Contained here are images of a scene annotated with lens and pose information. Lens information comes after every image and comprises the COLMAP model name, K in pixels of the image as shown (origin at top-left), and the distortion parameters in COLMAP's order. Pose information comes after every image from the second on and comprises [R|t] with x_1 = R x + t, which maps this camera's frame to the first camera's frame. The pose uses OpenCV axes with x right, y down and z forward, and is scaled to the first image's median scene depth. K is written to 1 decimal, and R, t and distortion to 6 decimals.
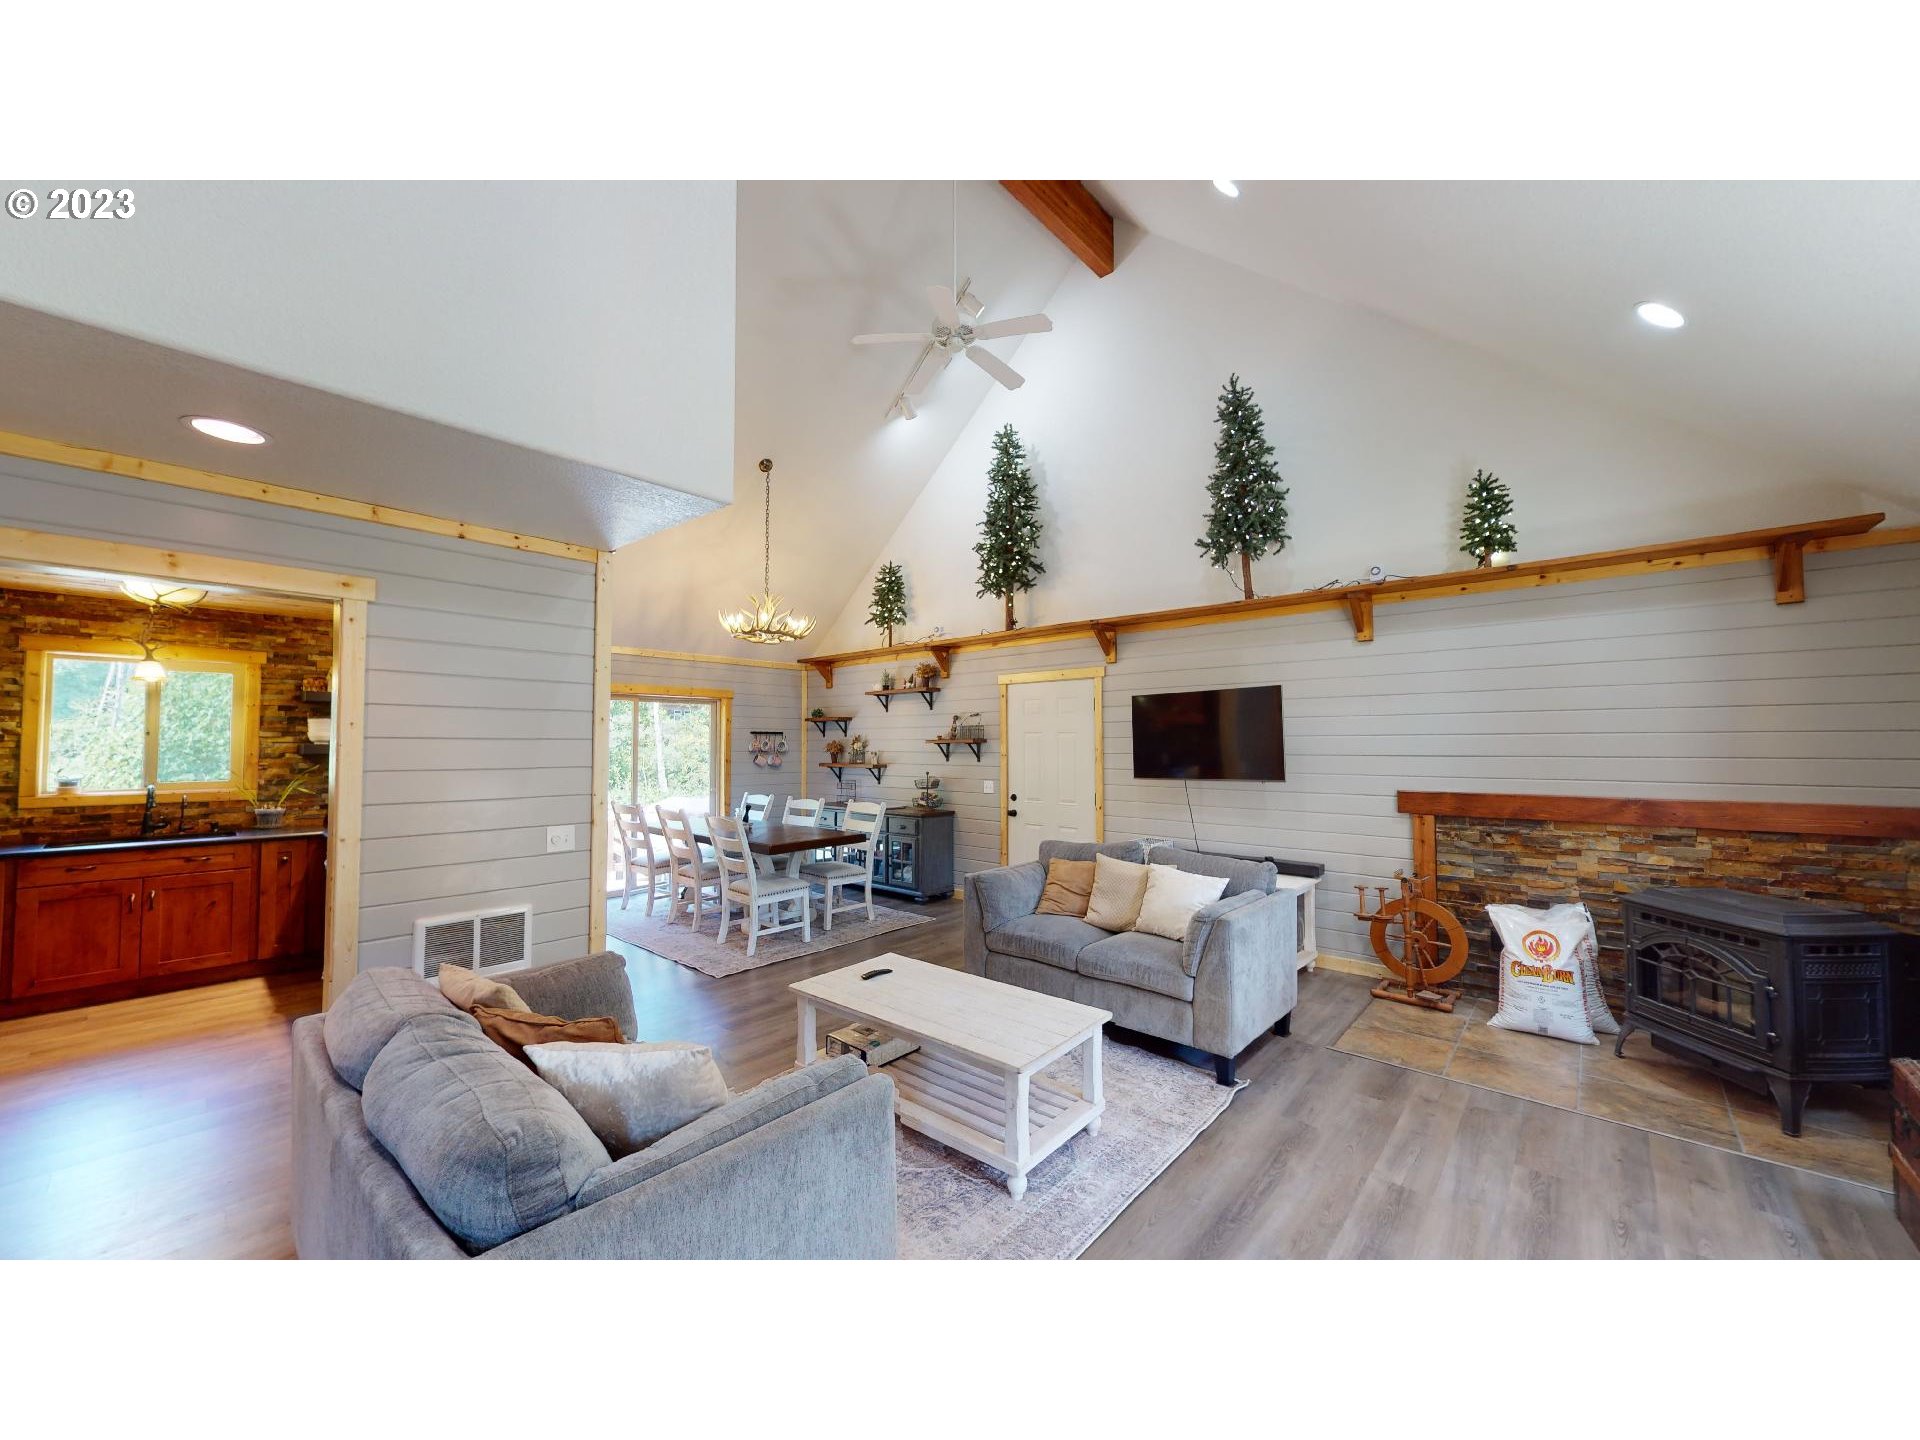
lens RADIAL K [[714.1, 0, 959.9], [0, 714.1, 722.0], [0, 0, 1]] dist [-0.000292, 0.000133]
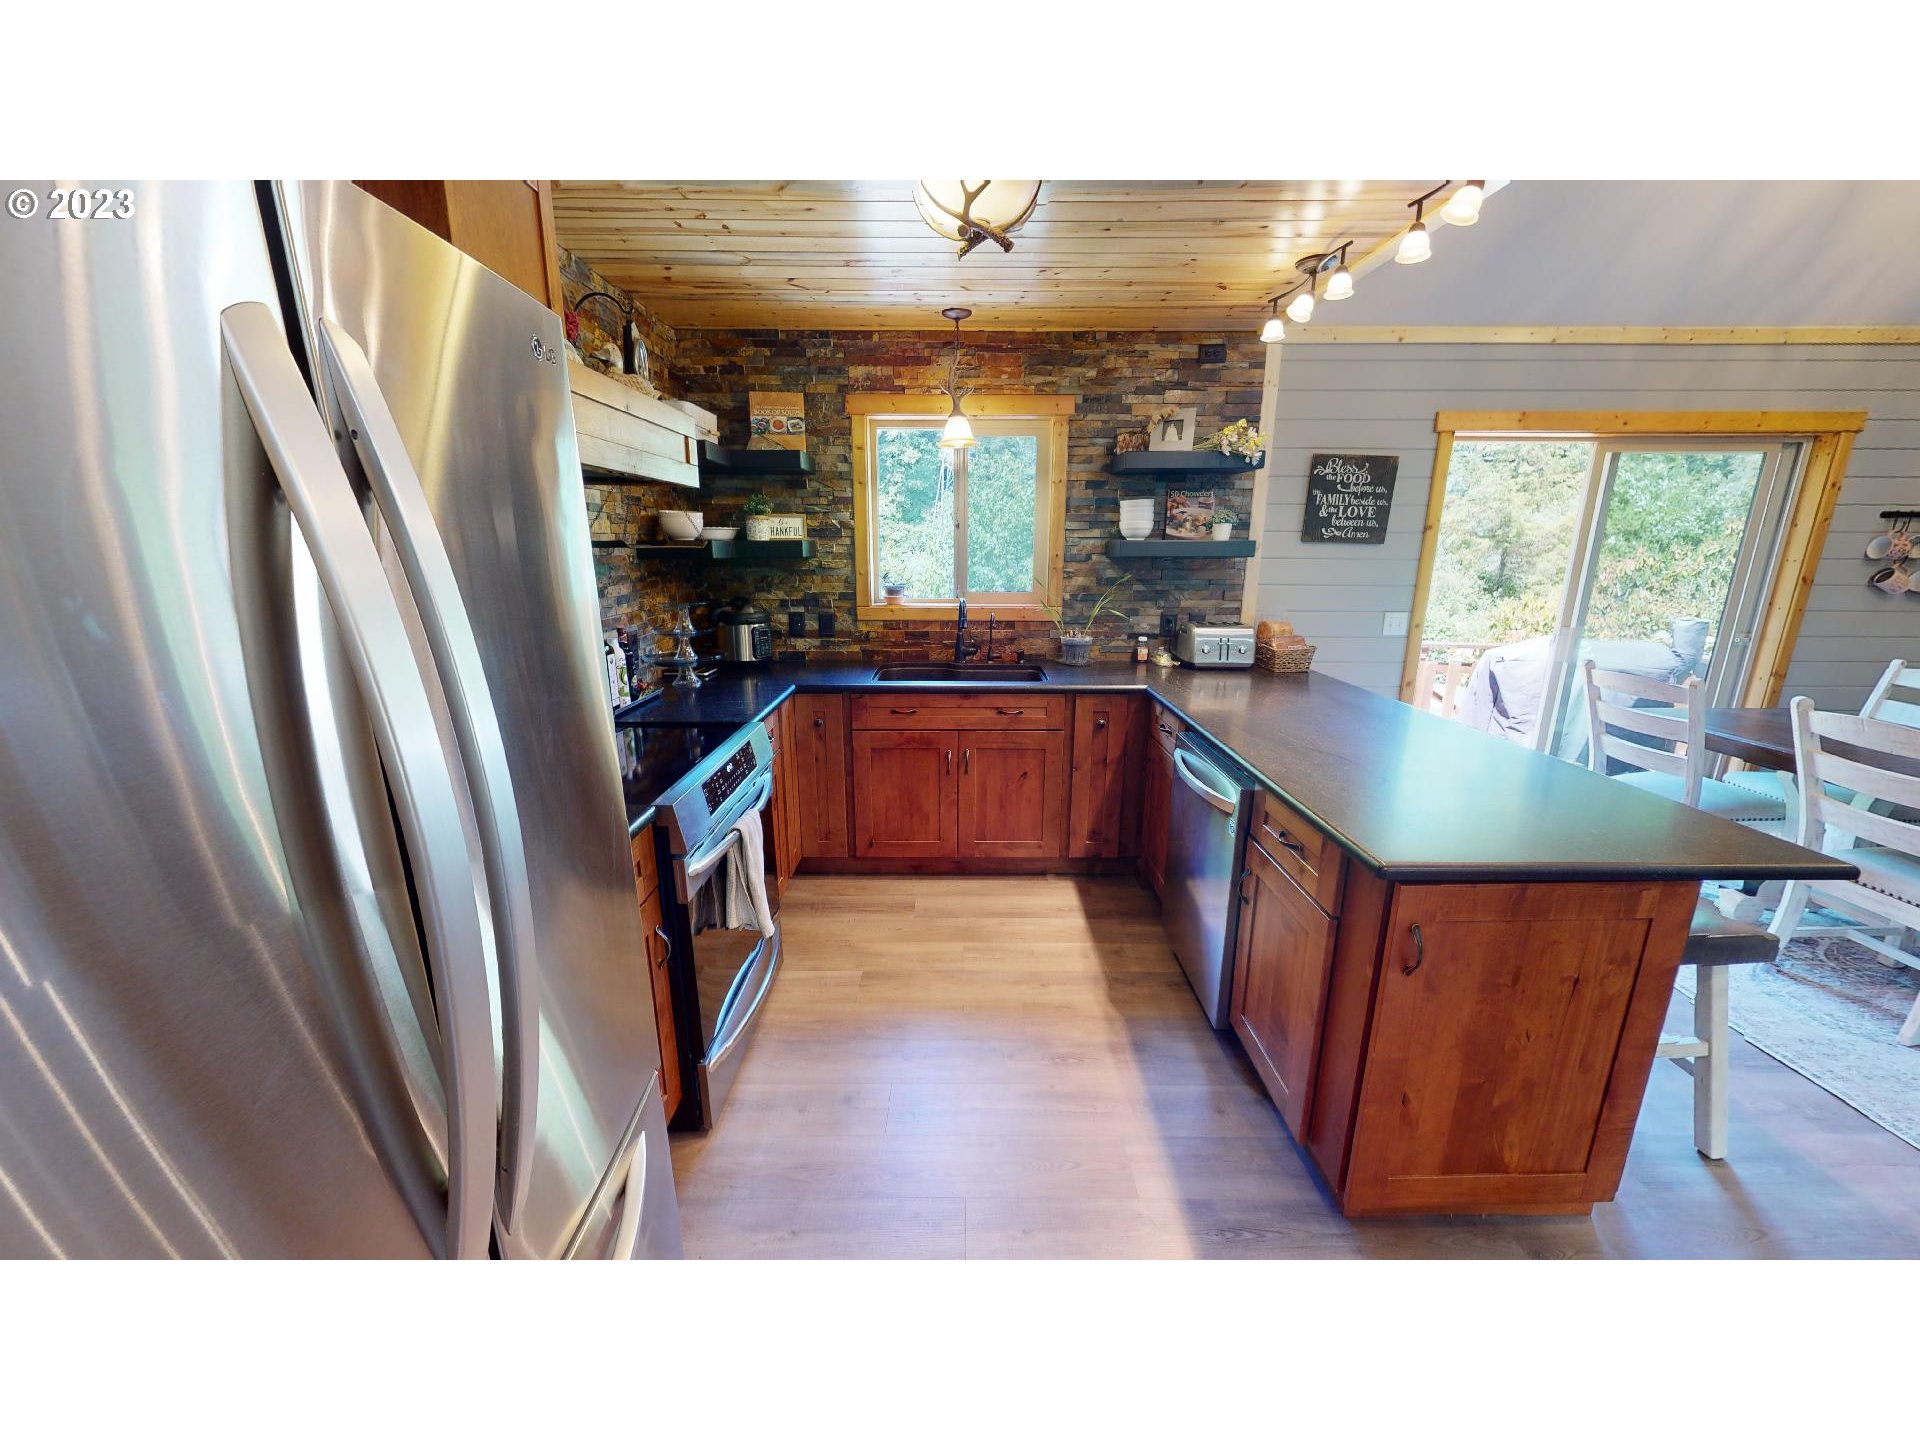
lens RADIAL K [[714.1, 0, 959.9], [0, 714.1, 722.0], [0, 0, 1]] dist [-0.000292, 0.000133]
pose [[0.663805, 0.182150, -0.725386, -0.531706], [0.022011, 0.964711, 0.262389, 0.017302], [0.747582, -0.190141, 0.636371, 0.465577]]
